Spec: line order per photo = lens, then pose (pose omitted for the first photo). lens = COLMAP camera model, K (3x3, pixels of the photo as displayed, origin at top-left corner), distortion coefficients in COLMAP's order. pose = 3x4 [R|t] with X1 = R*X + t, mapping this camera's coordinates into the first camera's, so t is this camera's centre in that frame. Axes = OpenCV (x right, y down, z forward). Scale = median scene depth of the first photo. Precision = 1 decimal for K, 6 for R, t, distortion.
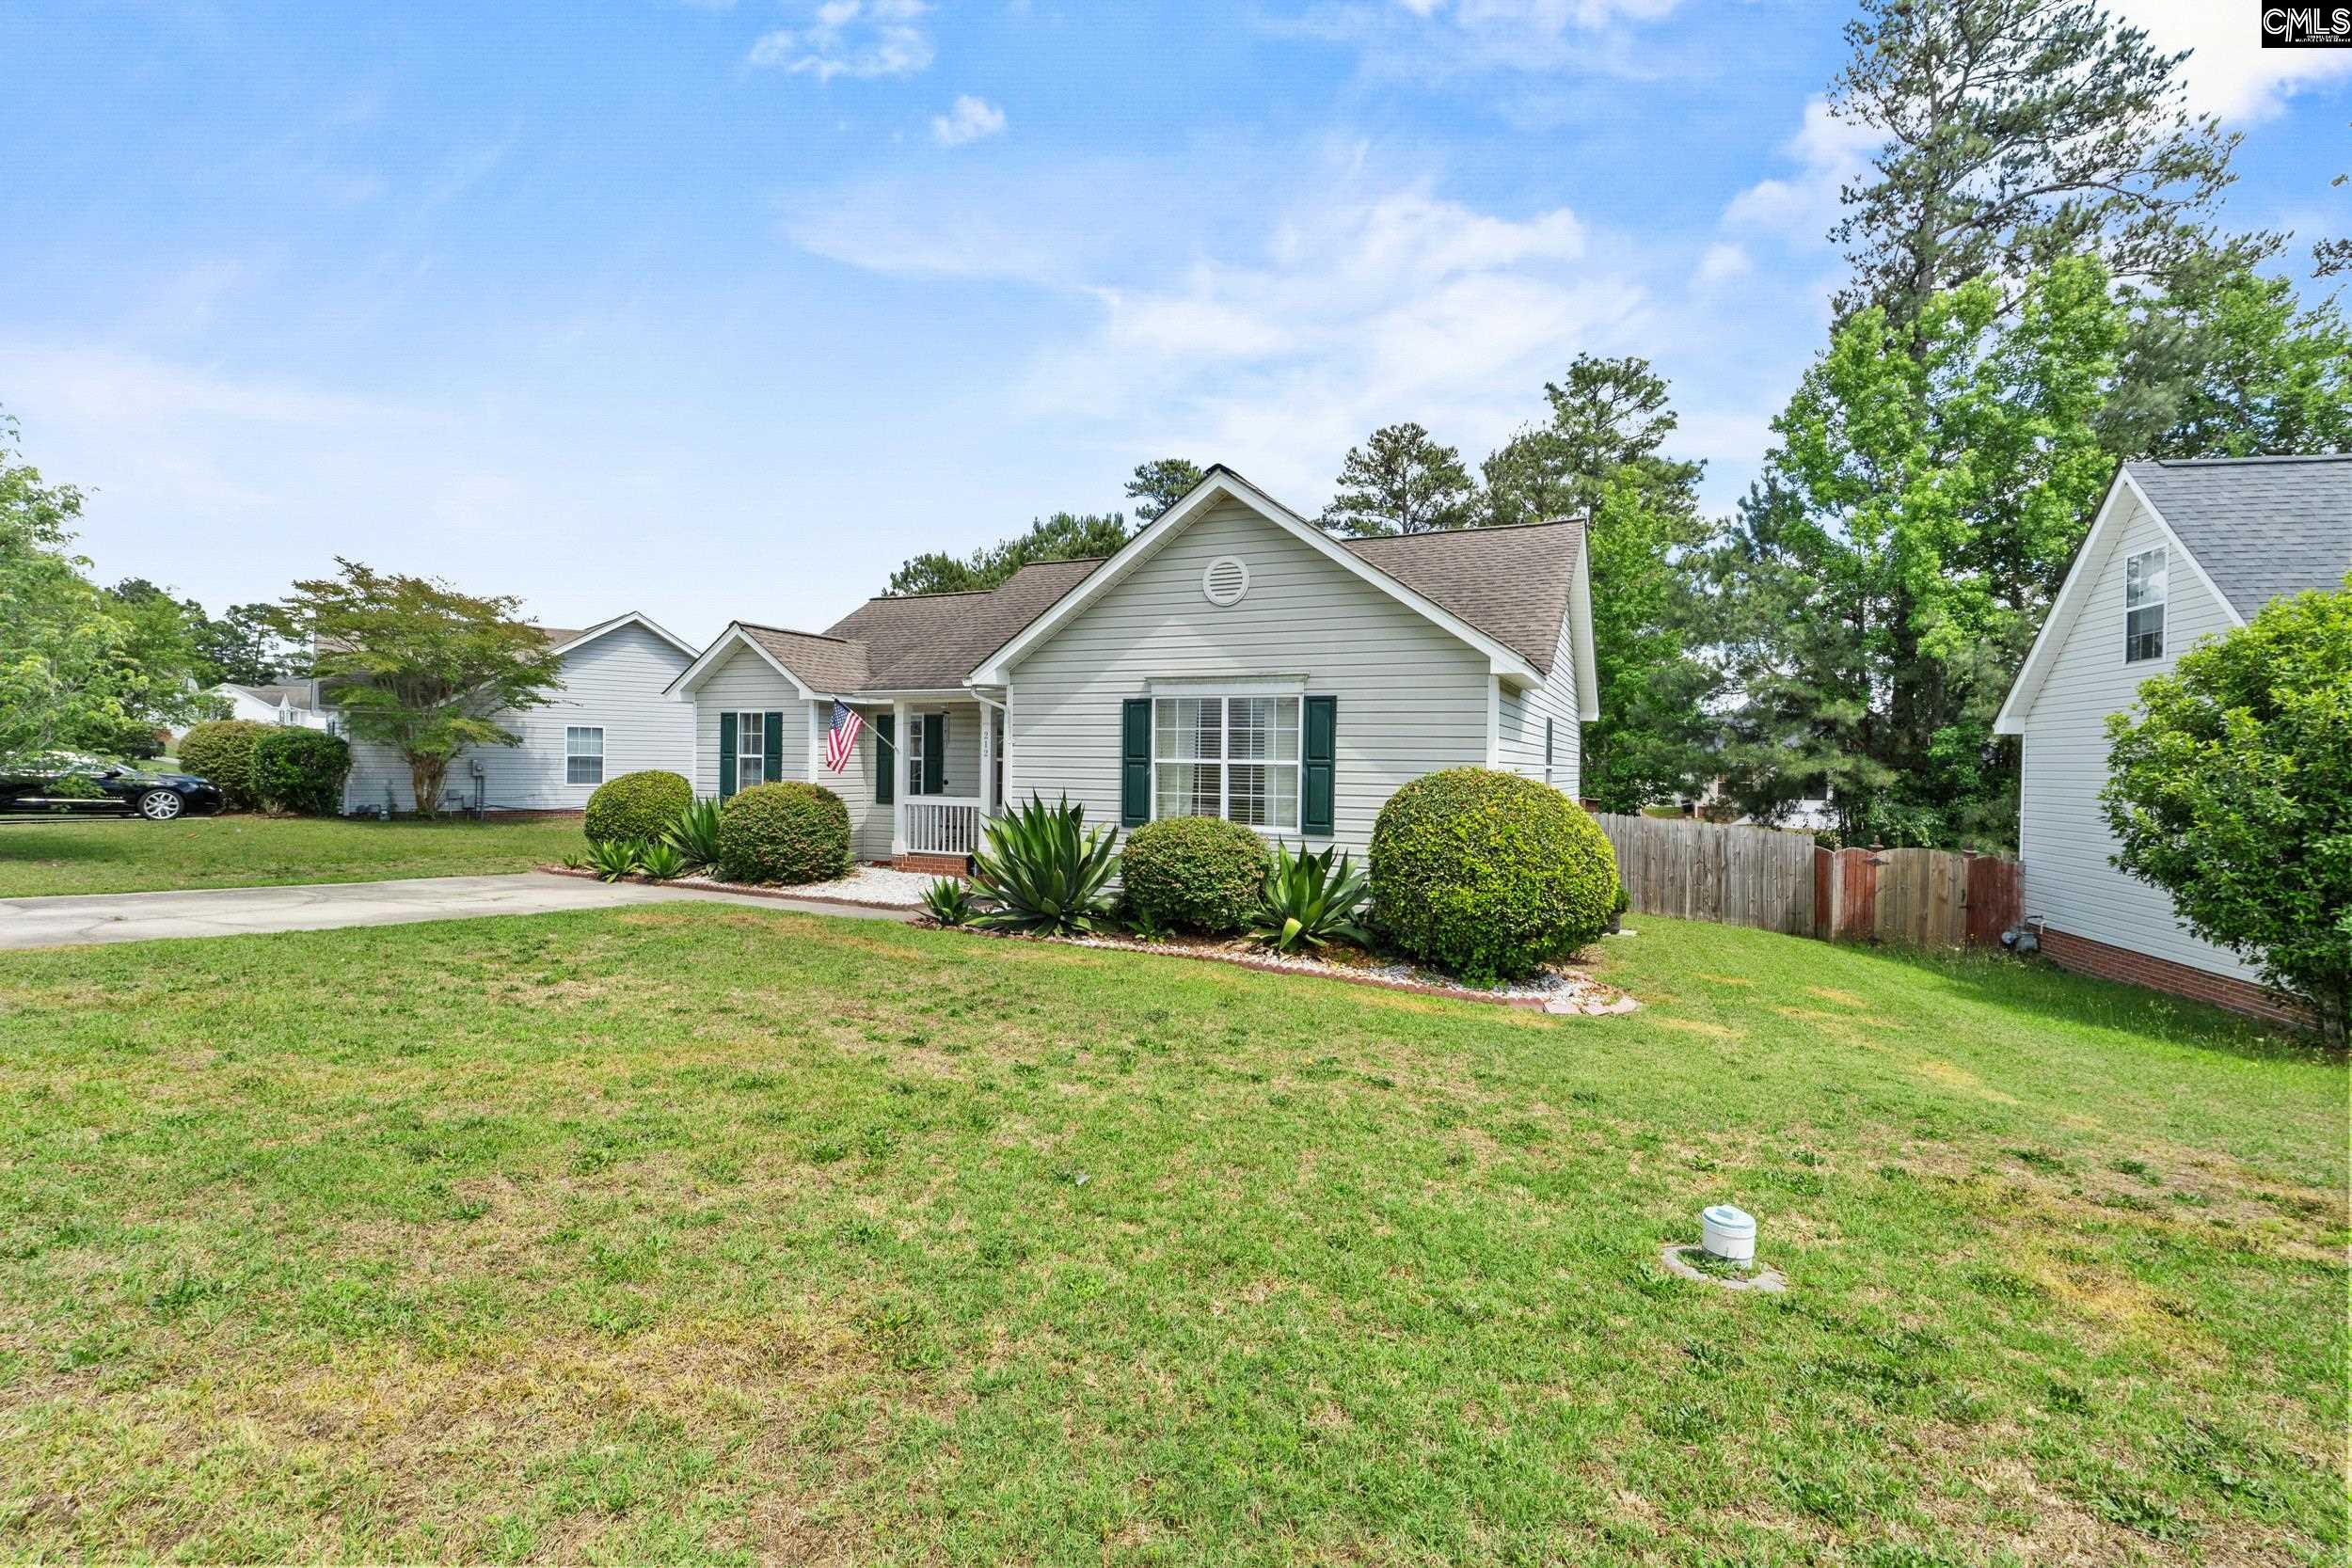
lens RADIAL K [[1078.0, 0, 1182.3], [0, 1078.0, 771.9], [0, 0, 1]] dist [-0.012214, 0.001611]
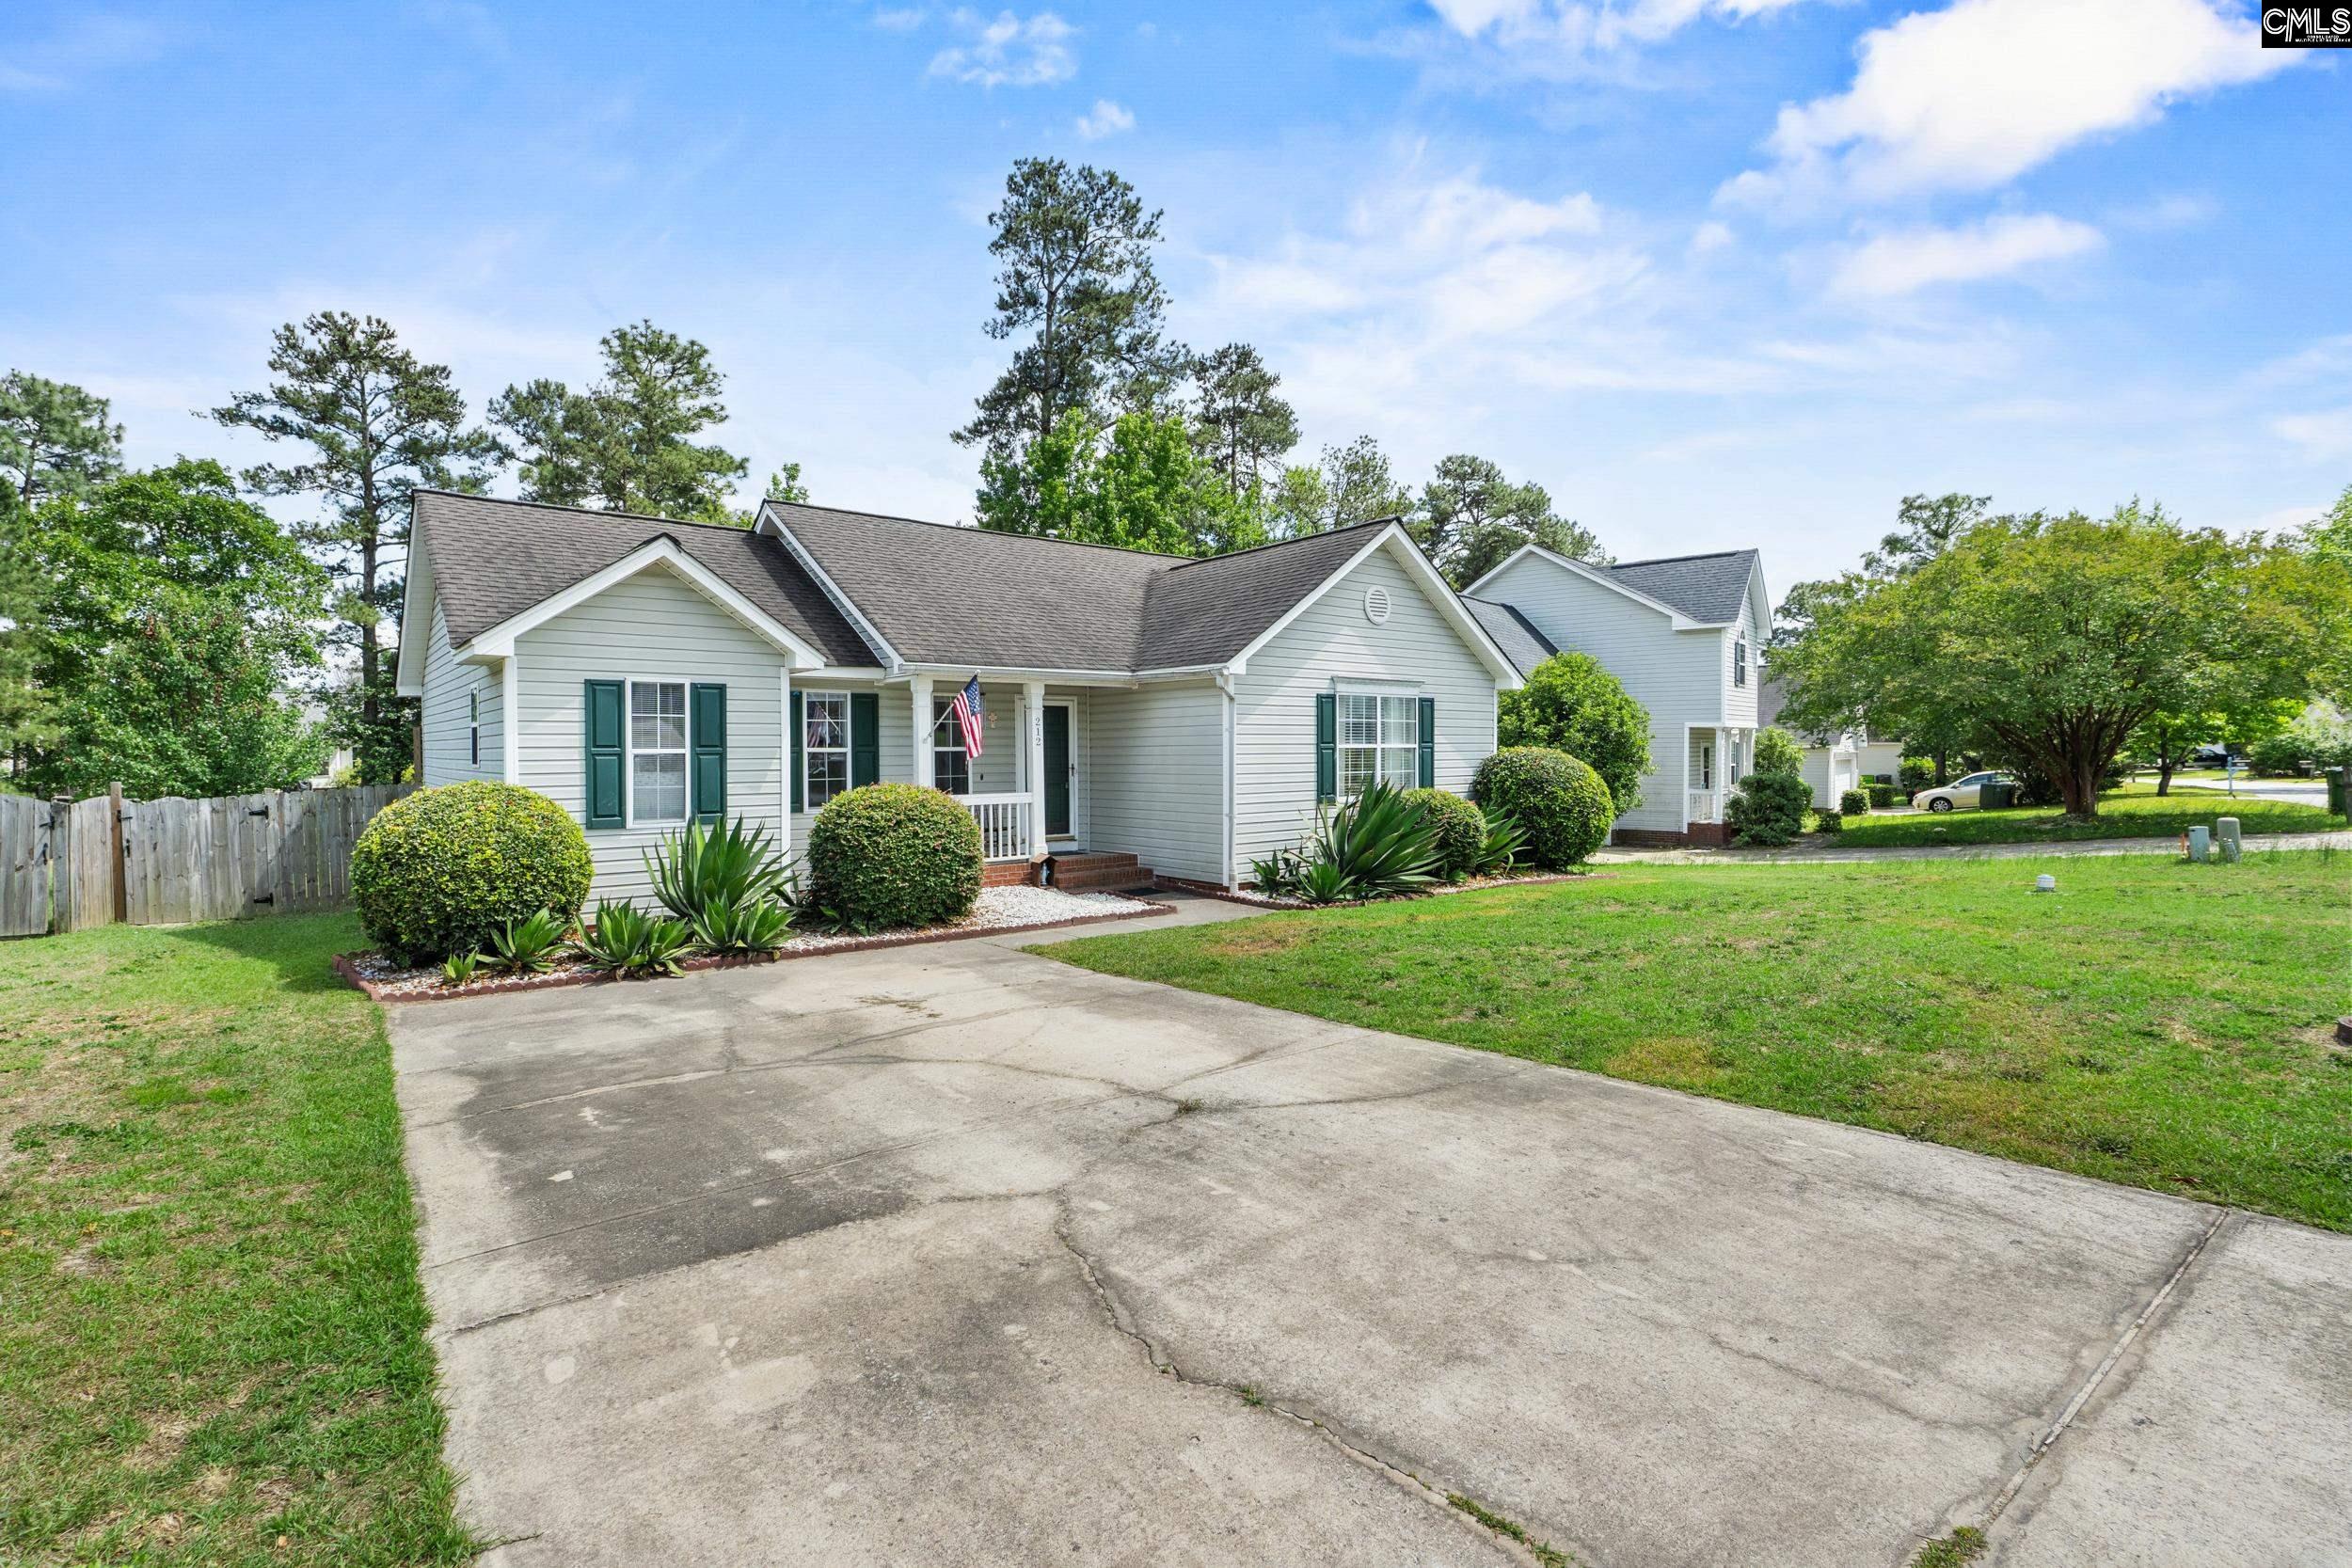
lens RADIAL K [[1078.0, 0, 1182.9], [0, 1078.0, 776.3], [0, 0, 1]] dist [-0.012214, 0.001611]
pose [[0.432454, -0.039787, 0.900778, -1.165488], [0.021206, 0.999198, 0.033953, -0.021115], [-0.901407, 0.004419, 0.432951, 0.624582]]
